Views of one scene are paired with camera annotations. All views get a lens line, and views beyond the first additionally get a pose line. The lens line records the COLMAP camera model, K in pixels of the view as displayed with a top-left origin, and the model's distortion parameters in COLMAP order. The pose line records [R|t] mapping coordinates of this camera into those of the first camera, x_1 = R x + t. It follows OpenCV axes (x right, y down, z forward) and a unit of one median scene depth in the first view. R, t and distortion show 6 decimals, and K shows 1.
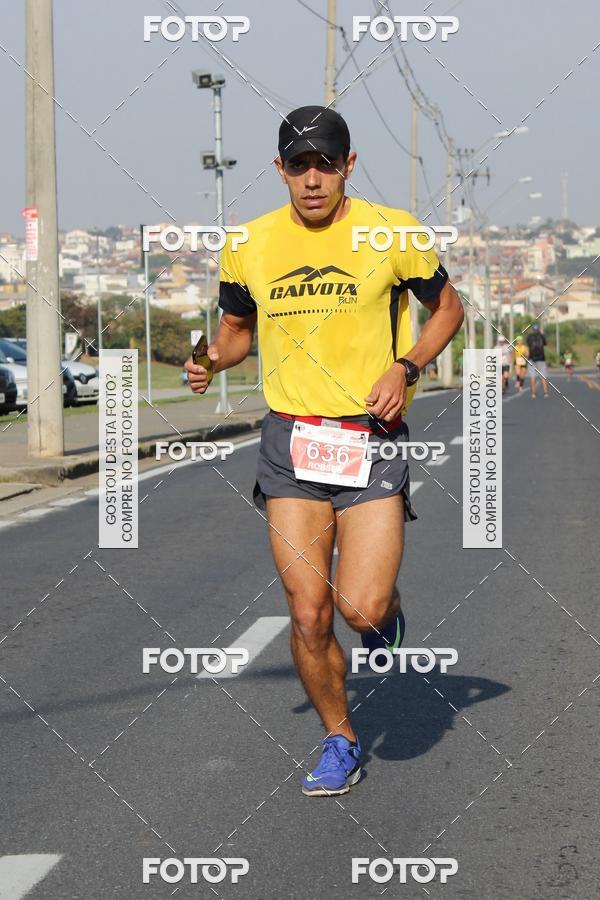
lens RADIAL K [[3709.5, 0, 300.0], [0, 3709.5, 450.0], [0, 0, 1]] dist [0.269202, 0.739973]
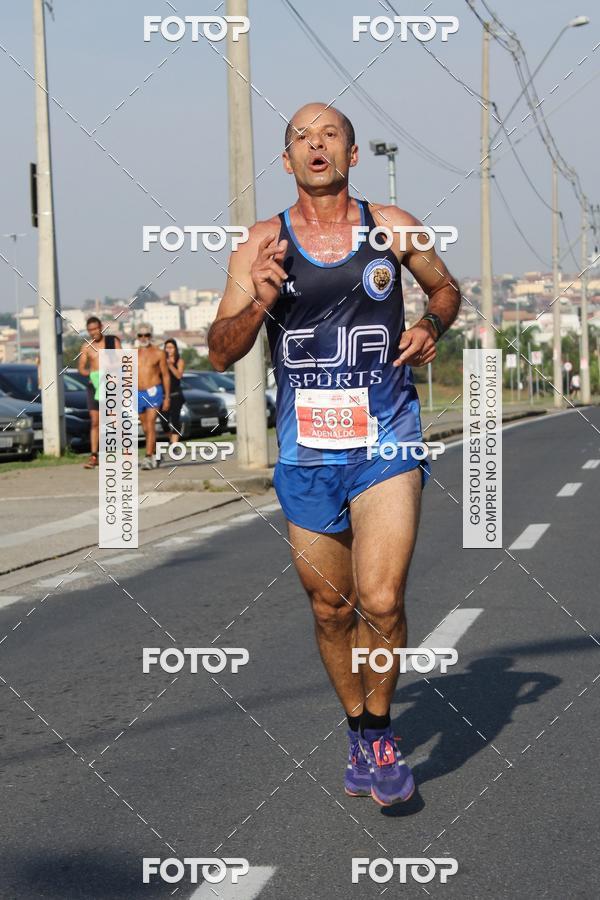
lens RADIAL K [[3709.5, 0, 300.0], [0, 3709.5, 450.0], [0, 0, 1]] dist [0.269202, 0.739973]
pose [[0.998199, -0.024718, -0.054669, 0.011390], [0.024679, 0.999694, -0.001381, -0.002644], [0.054687, 0.000029, 0.998504, -0.184627]]
